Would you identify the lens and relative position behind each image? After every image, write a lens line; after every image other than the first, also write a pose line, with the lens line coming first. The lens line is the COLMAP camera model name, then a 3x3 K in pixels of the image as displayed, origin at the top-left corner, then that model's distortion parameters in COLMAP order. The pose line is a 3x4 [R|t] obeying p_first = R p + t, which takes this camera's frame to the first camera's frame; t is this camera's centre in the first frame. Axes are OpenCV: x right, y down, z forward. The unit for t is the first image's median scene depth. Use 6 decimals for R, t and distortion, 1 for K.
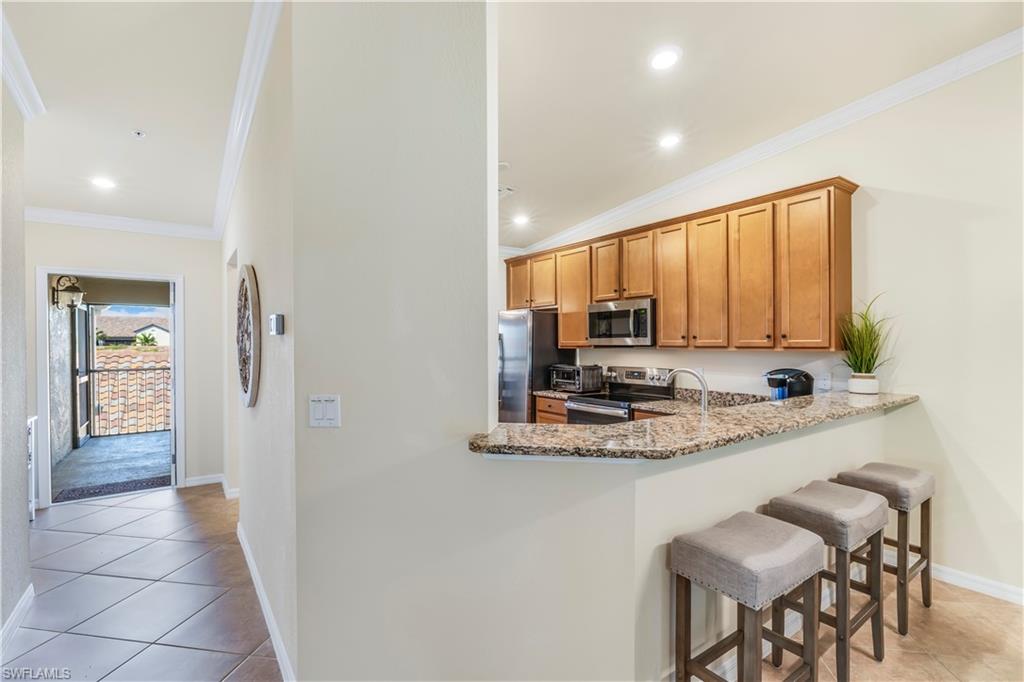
lens RADIAL K [[471.8, 0, 513.1], [0, 471.8, 345.8], [0, 0, 1]] dist [-0.004571, -0.000429]
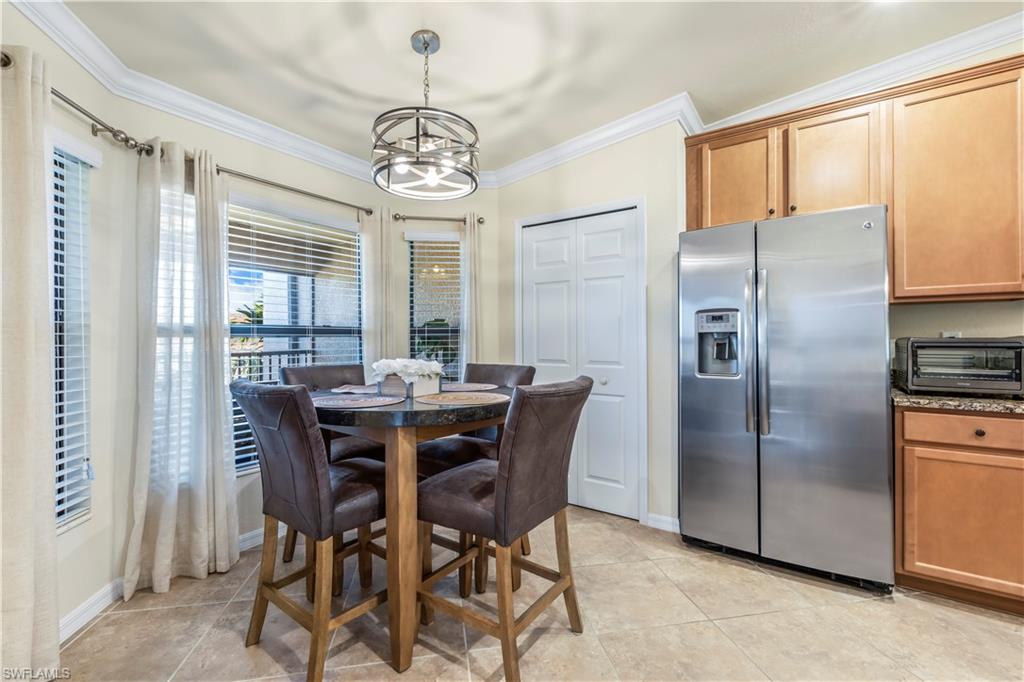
lens RADIAL K [[445.4, 0, 493.5], [0, 445.4, 336.6], [0, 0, 1]] dist [0.001148, 0.000311]
pose [[0.959078, -0.002781, 0.283127, -0.471547], [0.004983, 0.999963, -0.007059, 0.046040], [-0.283097, 0.008181, 0.959056, 0.795768]]
